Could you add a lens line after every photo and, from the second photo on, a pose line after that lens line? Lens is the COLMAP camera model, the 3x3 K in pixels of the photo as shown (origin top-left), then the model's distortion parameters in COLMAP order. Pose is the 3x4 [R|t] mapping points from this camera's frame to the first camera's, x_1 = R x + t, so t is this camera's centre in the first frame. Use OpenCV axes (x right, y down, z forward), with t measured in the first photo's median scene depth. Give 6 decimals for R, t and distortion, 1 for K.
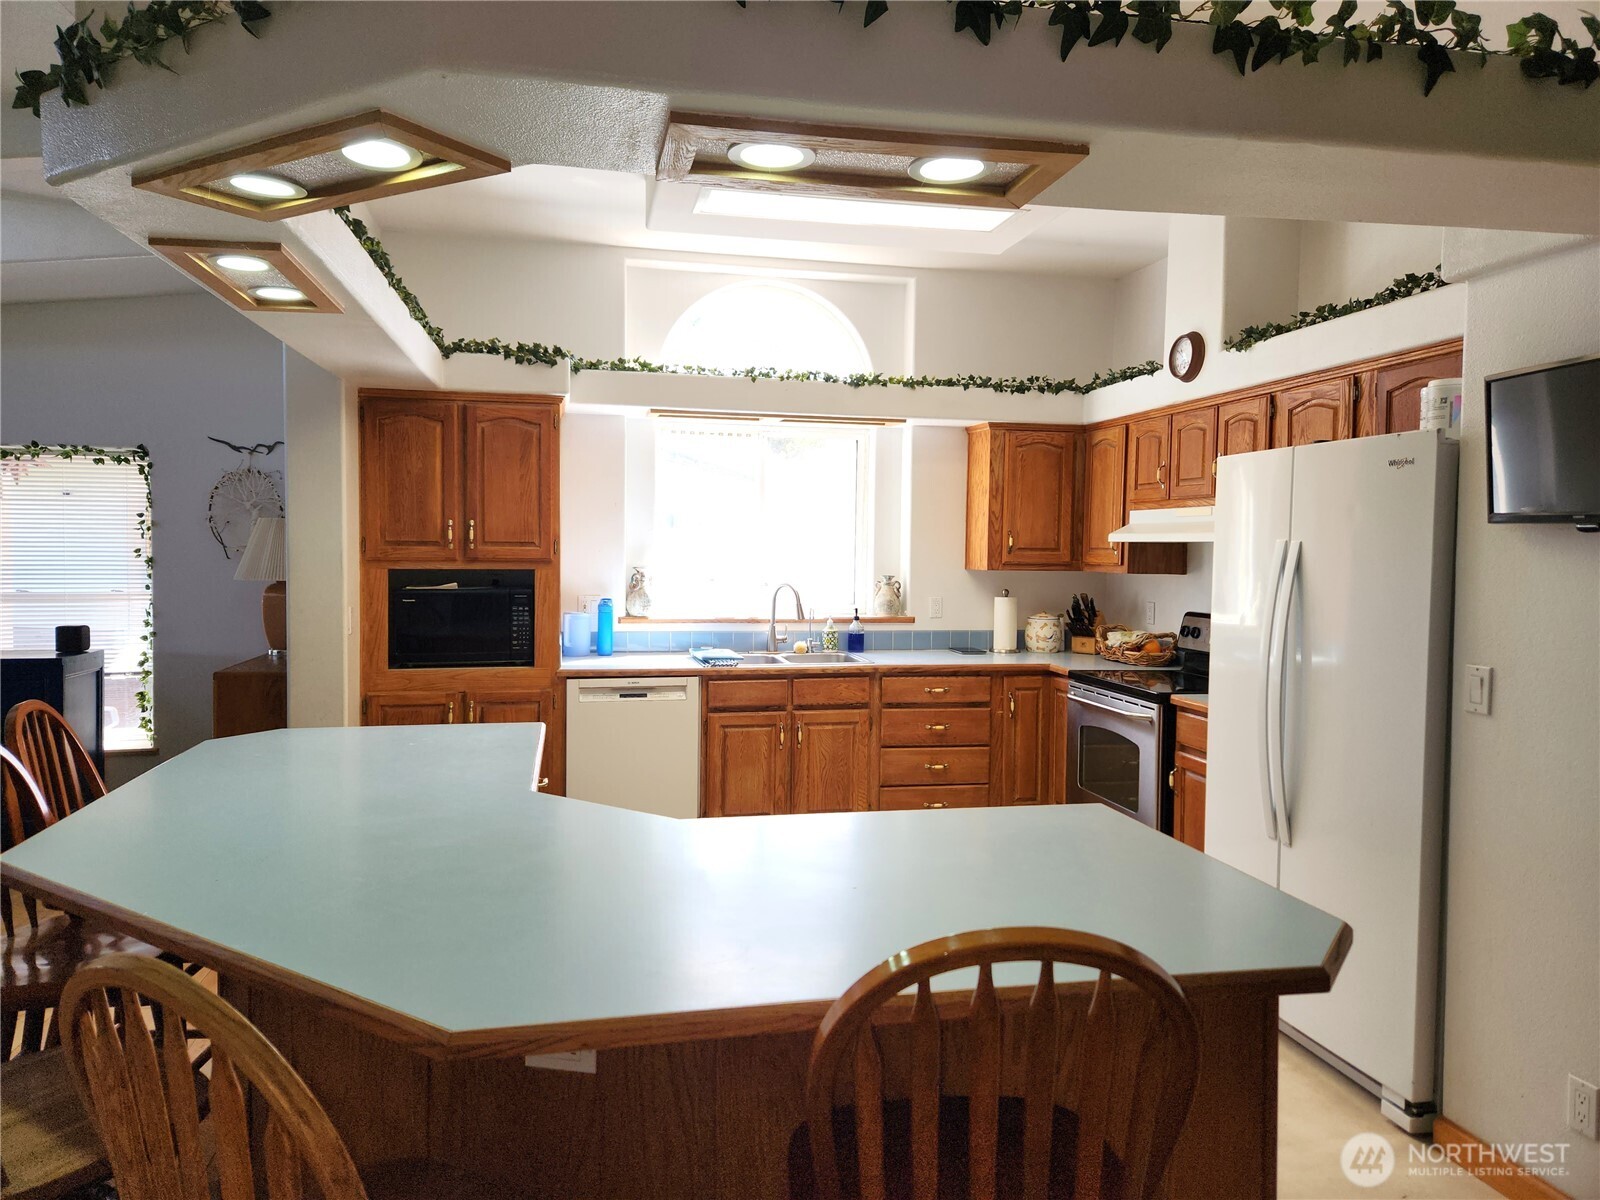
lens RADIAL K [[1094.0, 0, 795.0], [0, 1094.0, 587.7], [0, 0, 1]] dist [0.075189, -0.053470]
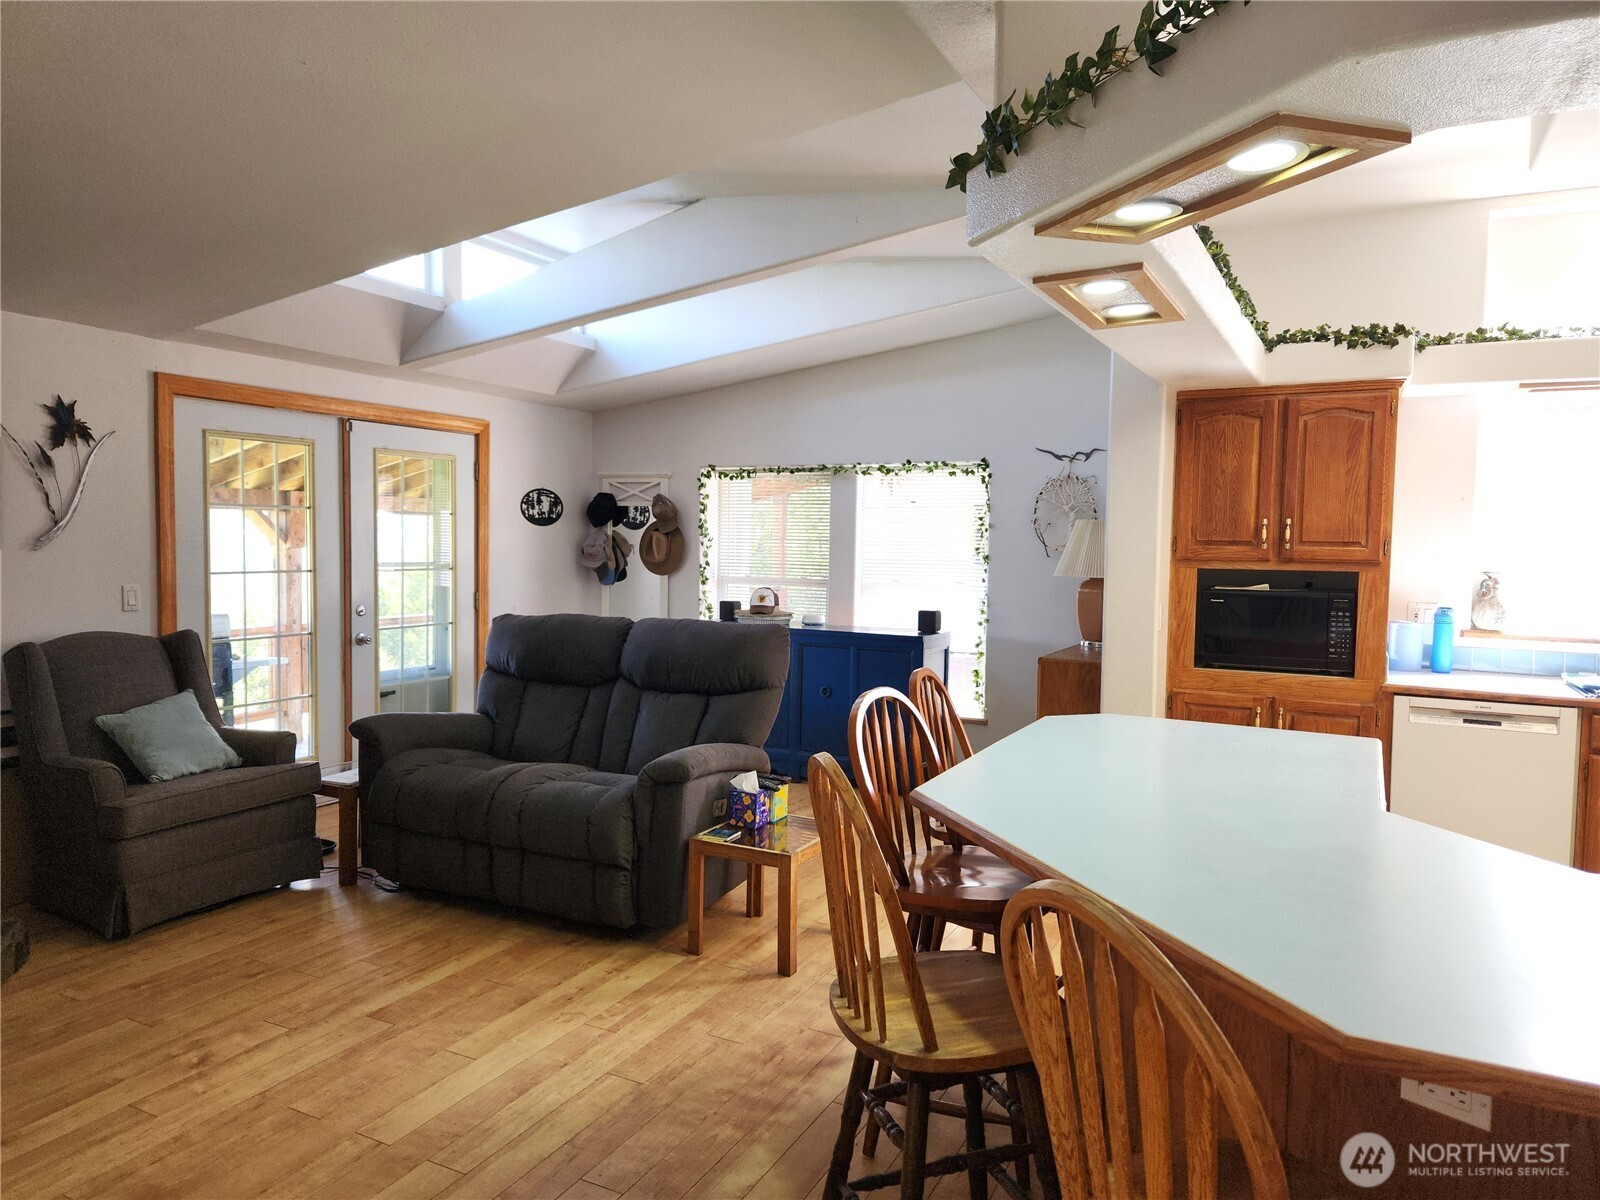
lens RADIAL K [[1094.0, 0, 772.9], [0, 1094.0, 595.3], [0, 0, 1]] dist [0.075189, -0.053470]
pose [[0.770728, 0.035760, -0.636161, -0.021859], [-0.031892, 0.999337, 0.017536, 0.002118], [0.636366, 0.006773, 0.771357, -0.024478]]
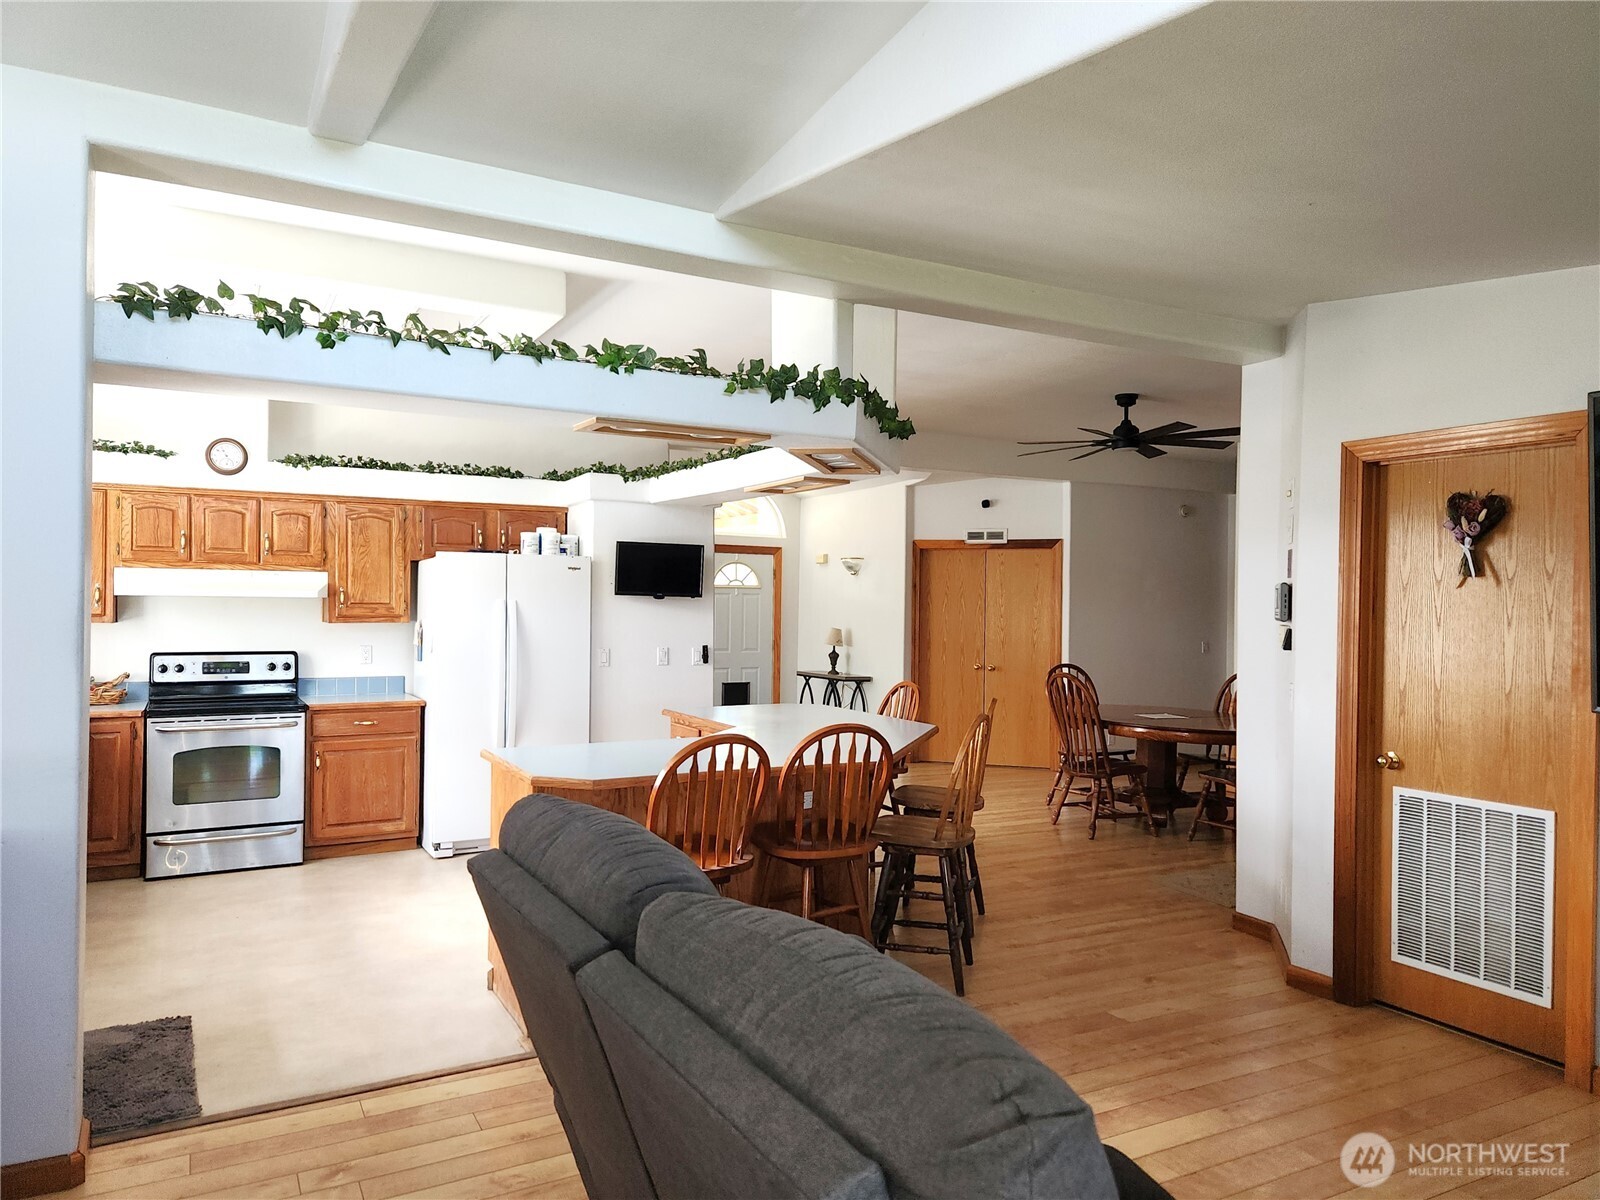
lens RADIAL K [[1055.3, 0, 800.0], [0, 1055.3, 604.8], [0, 0, 1]] dist [0.024953, -0.002946]
pose [[-0.284626, -0.011694, 0.958567, -0.997971], [0.026468, 0.999449, 0.020052, -0.036837], [-0.958273, 0.031079, -0.284160, 0.669663]]
